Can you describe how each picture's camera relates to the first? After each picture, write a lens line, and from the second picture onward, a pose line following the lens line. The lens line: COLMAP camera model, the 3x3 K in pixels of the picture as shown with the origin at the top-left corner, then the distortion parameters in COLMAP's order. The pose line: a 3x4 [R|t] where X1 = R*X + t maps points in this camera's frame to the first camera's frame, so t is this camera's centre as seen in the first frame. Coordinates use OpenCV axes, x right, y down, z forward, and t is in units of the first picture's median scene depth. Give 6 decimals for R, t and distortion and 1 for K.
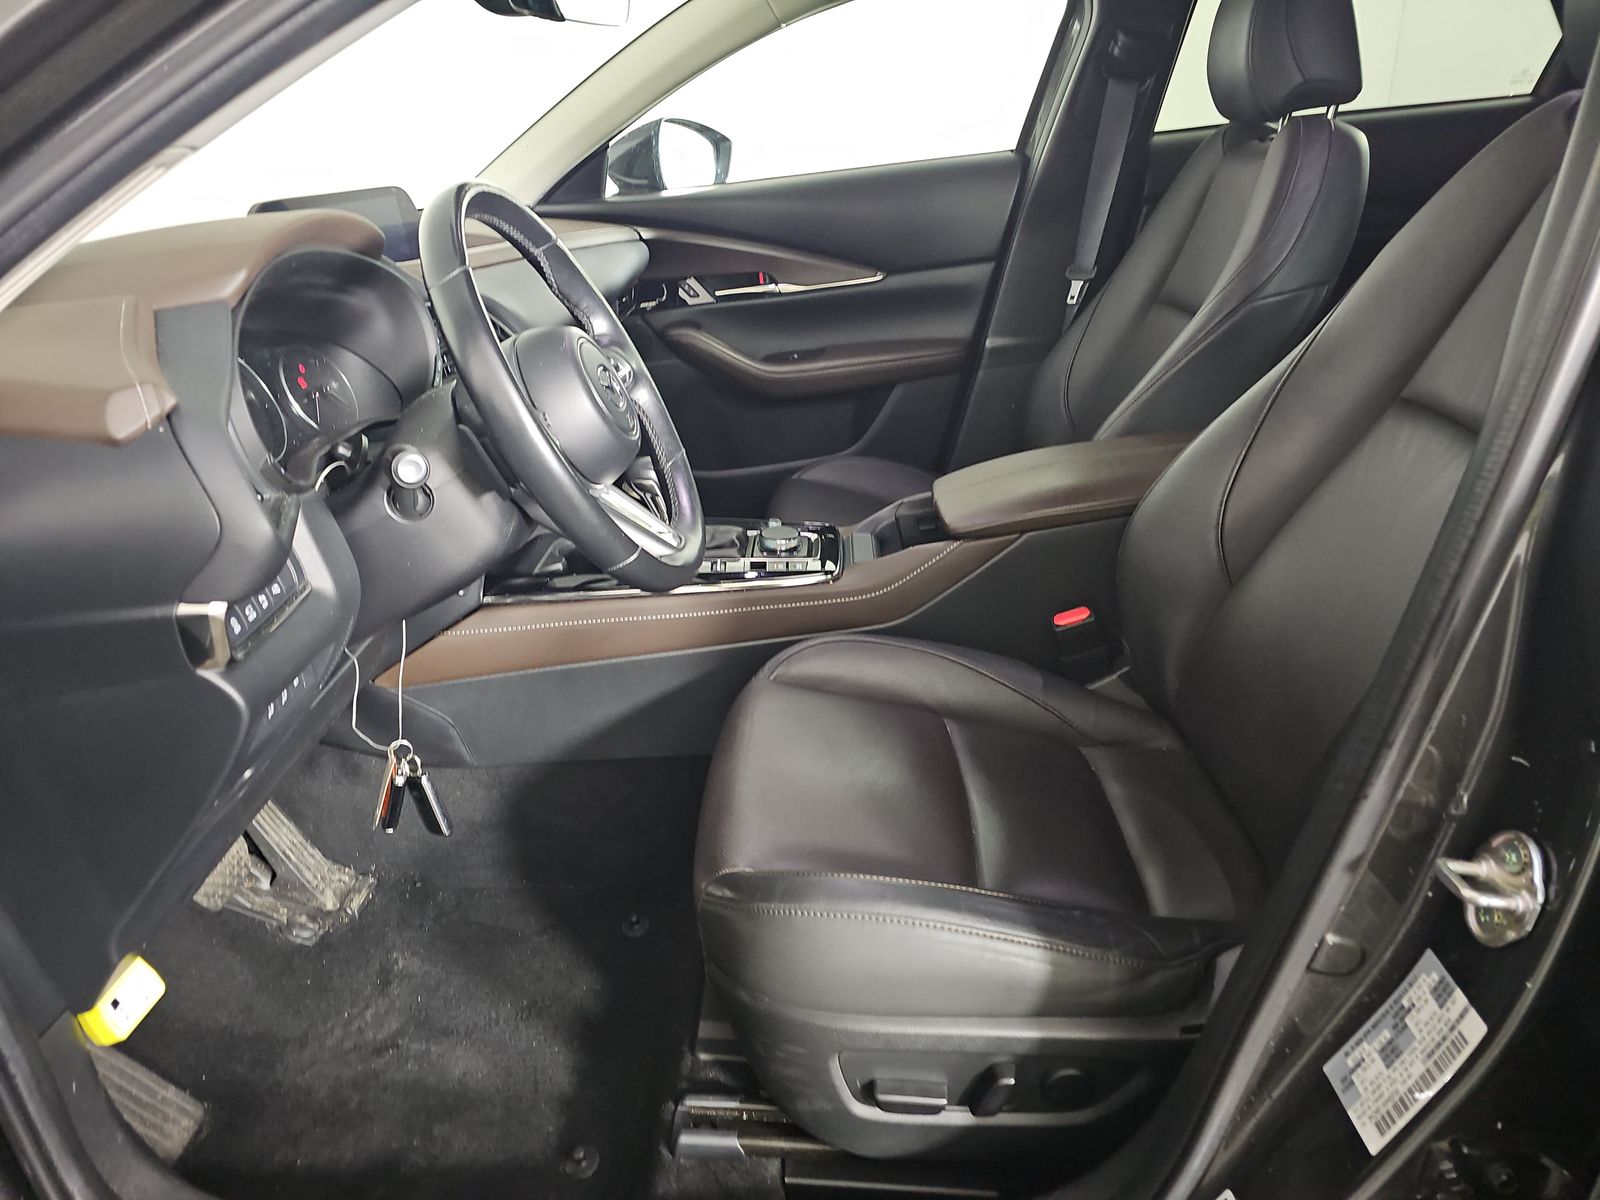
lens RADIAL K [[1054.0, 0, 772.1], [0, 1054.0, 611.1], [0, 0, 1]] dist [0.040158, -0.042880]
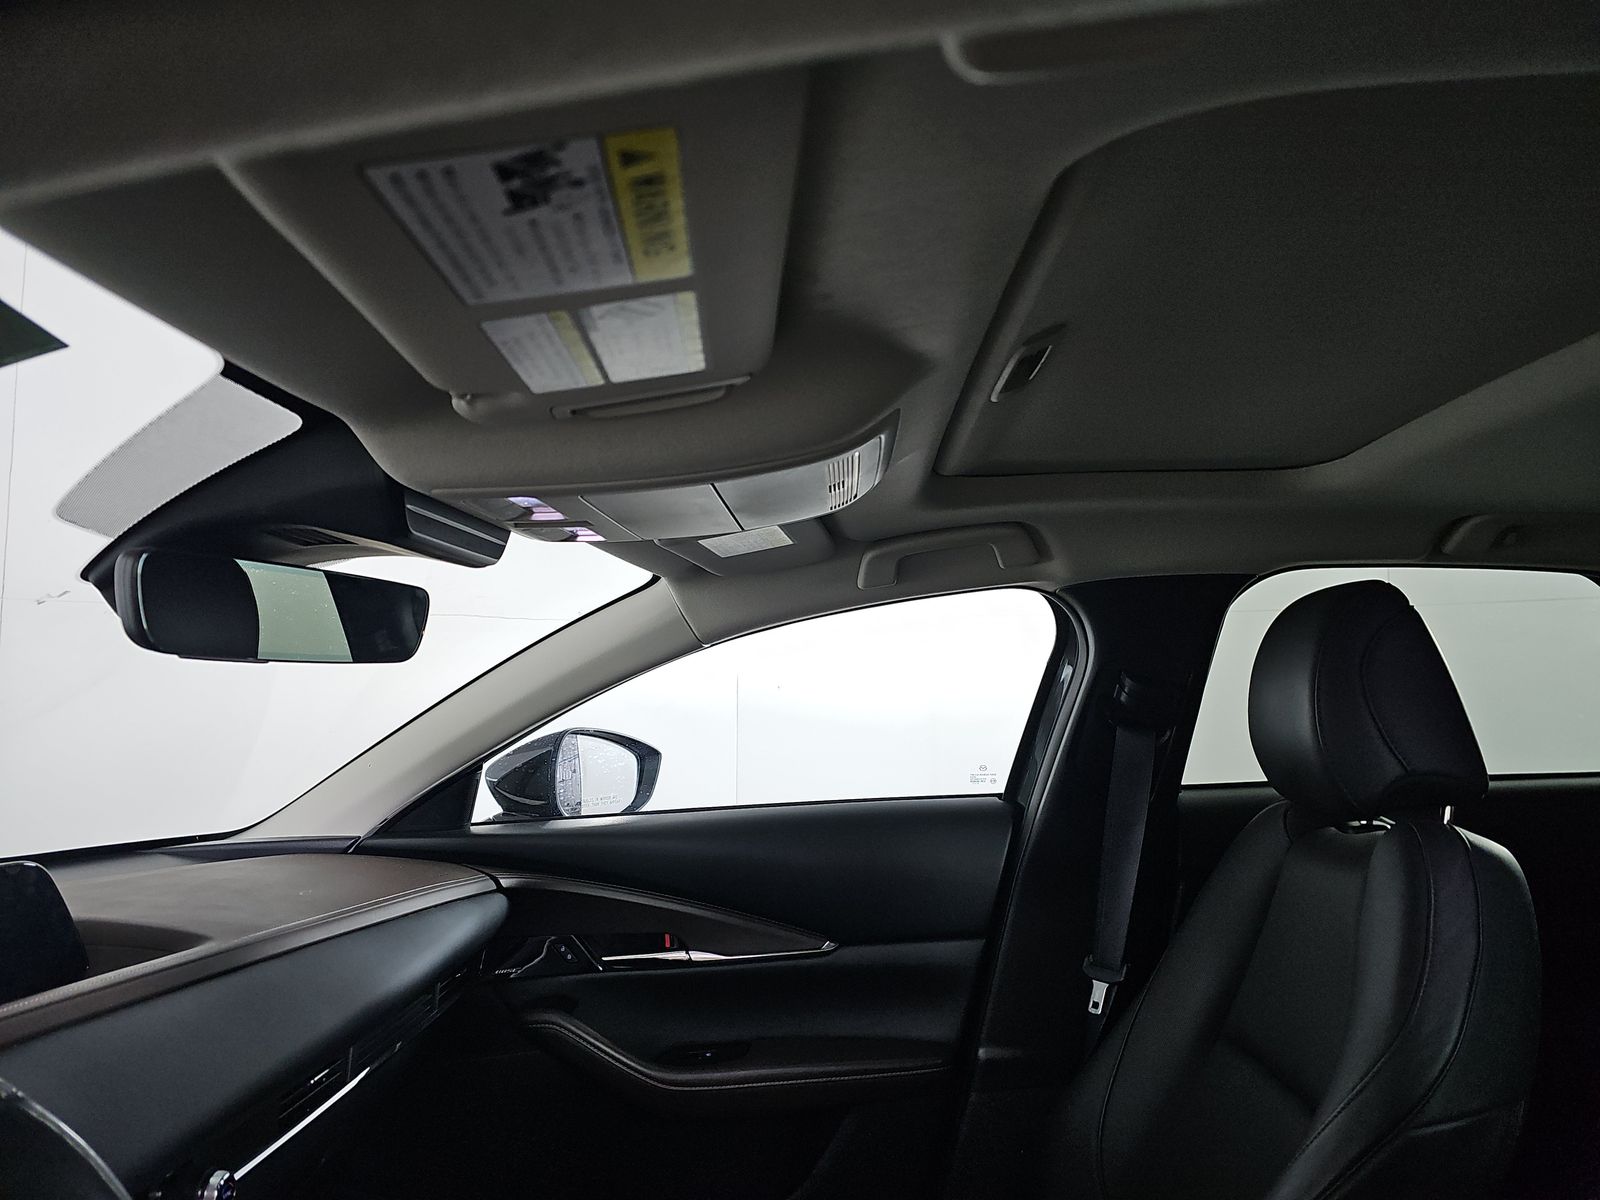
lens RADIAL K [[1054.0, 0, 772.1], [0, 1054.0, 611.1], [0, 0, 1]] dist [0.040158, -0.042880]
pose [[0.998331, 0.045699, -0.035298, 0.079227], [-0.056996, 0.877871, -0.475493, -0.171799], [0.009257, 0.476712, 0.879011, 0.246551]]
